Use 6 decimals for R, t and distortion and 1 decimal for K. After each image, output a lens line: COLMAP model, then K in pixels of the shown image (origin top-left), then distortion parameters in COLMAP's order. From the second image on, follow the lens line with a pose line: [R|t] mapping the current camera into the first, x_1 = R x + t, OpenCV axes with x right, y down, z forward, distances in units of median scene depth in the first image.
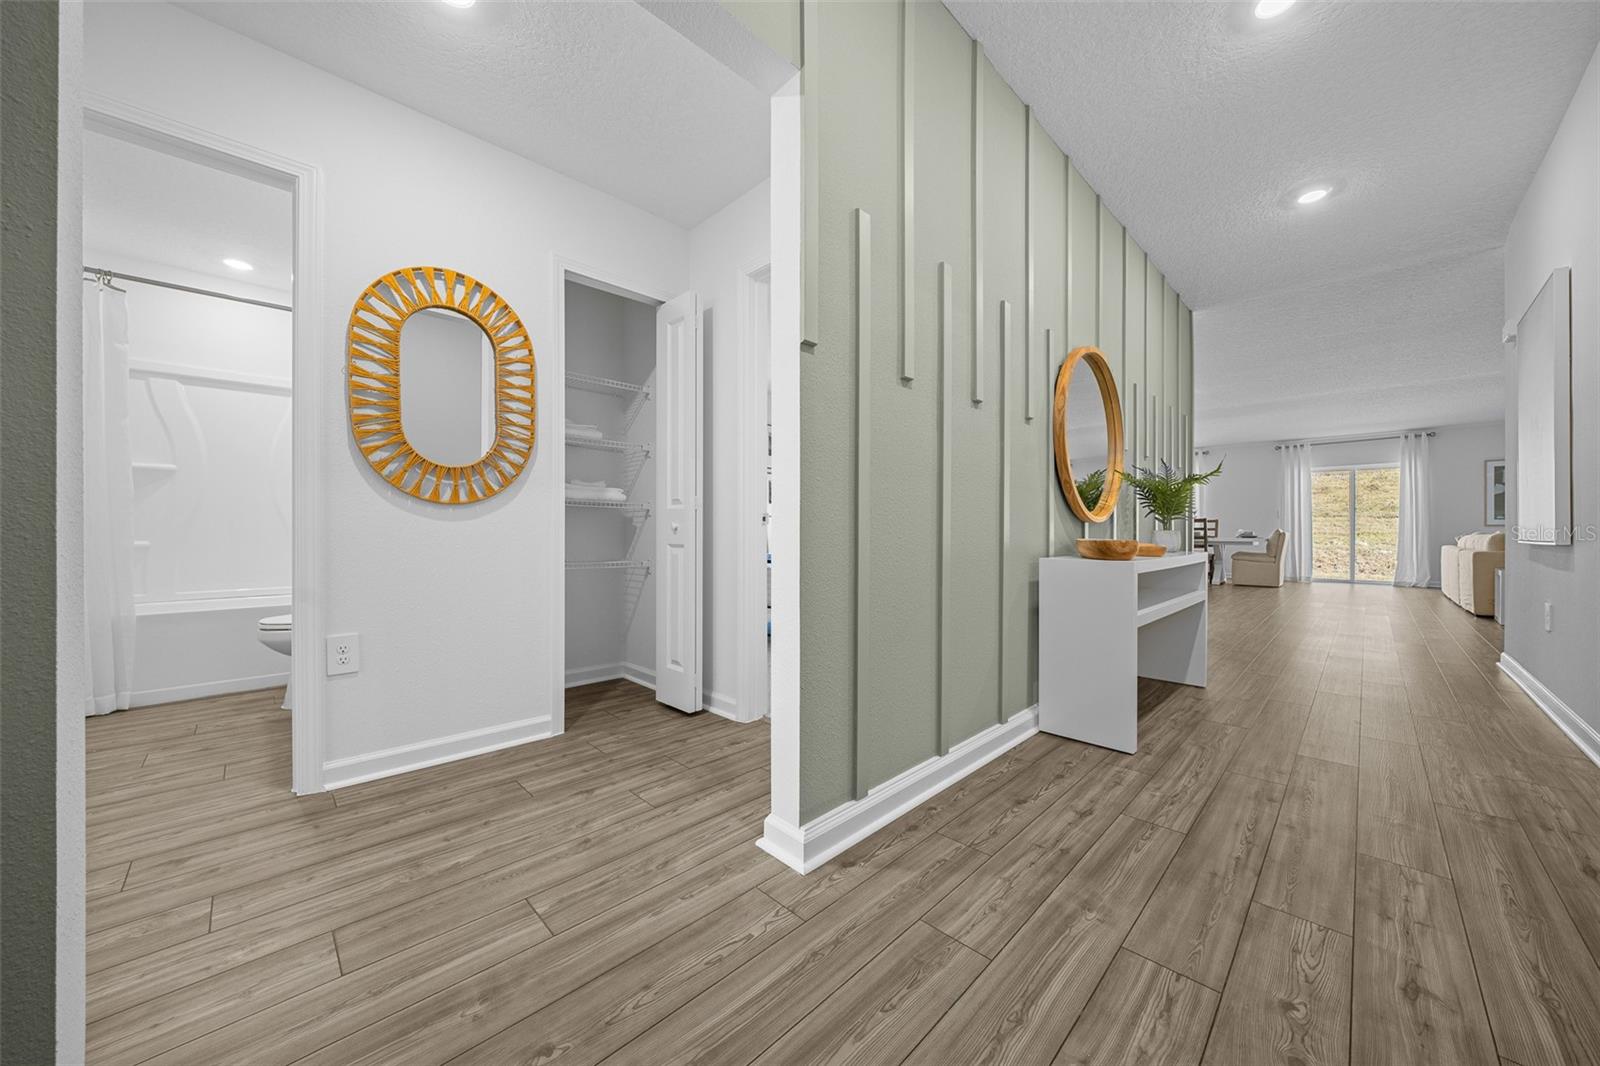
lens RADIAL K [[559.9, 0, 804.7], [0, 559.9, 535.5], [0, 0, 1]] dist [-0.004743, 0.001216]
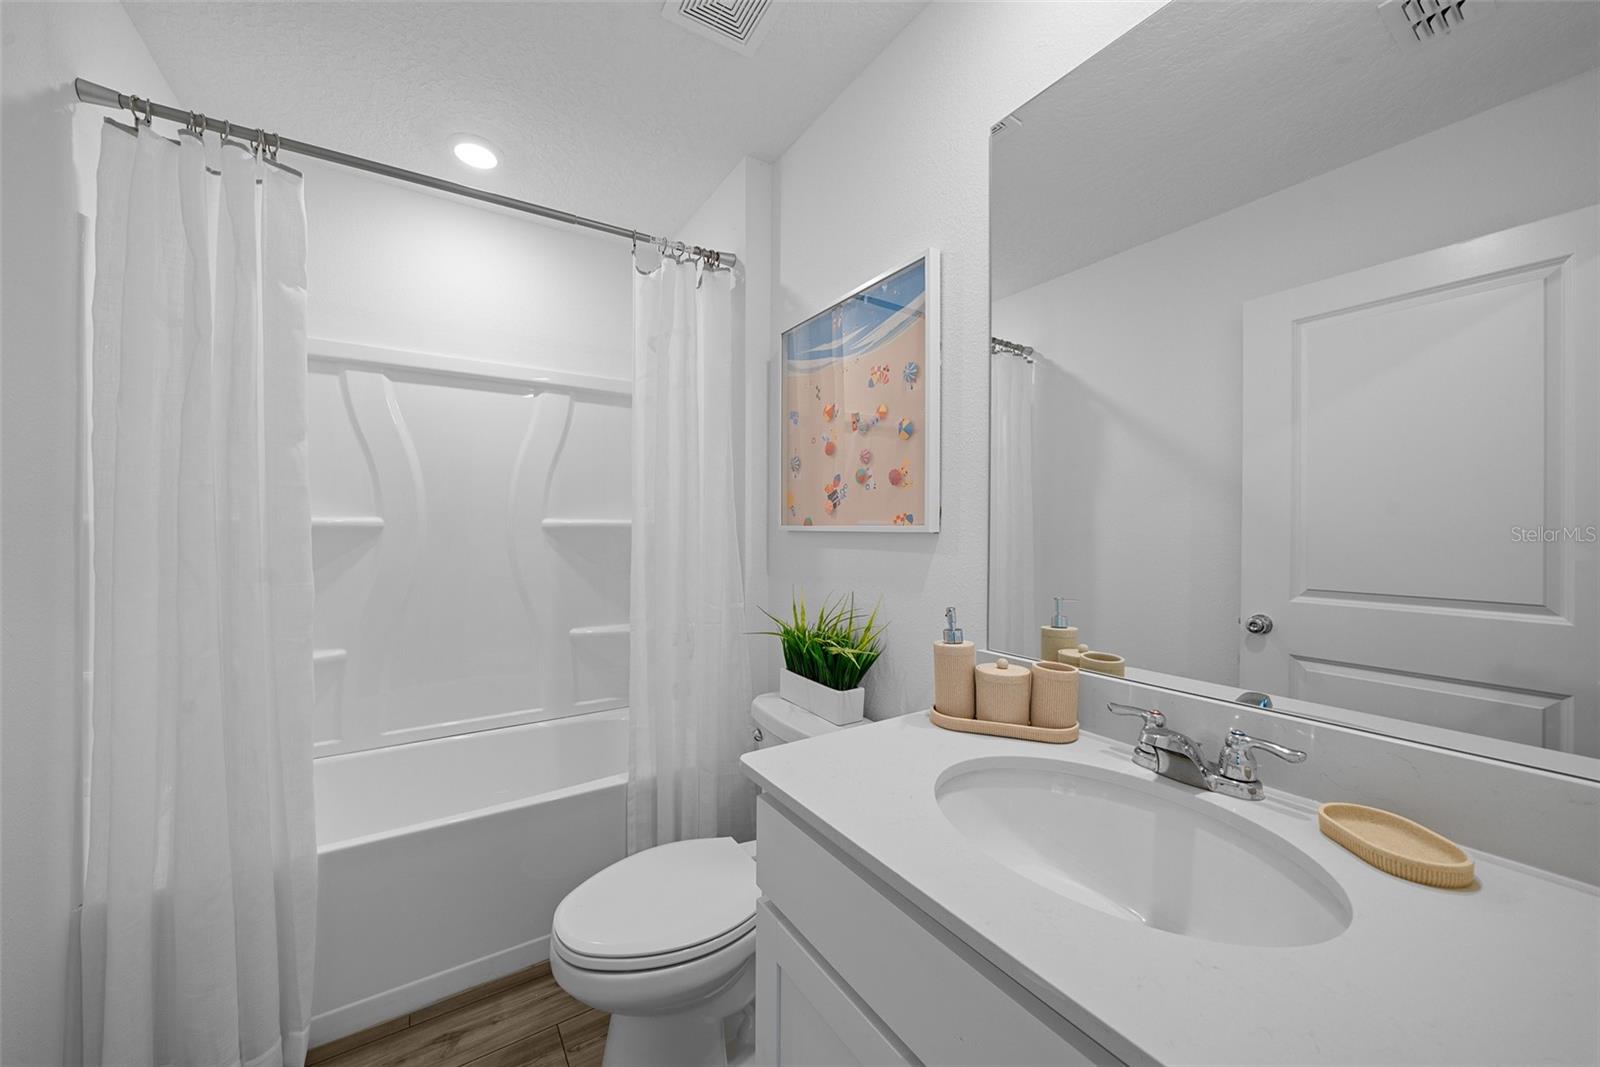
lens RADIAL K [[559.9, 0, 778.5], [0, 559.9, 526.6], [0, 0, 1]] dist [-0.004743, 0.001216]
pose [[0.976340, -0.001788, -0.216235, -0.187954], [0.000023, 0.999967, -0.008167, -0.035182], [0.216242, 0.007969, 0.976307, 0.163543]]
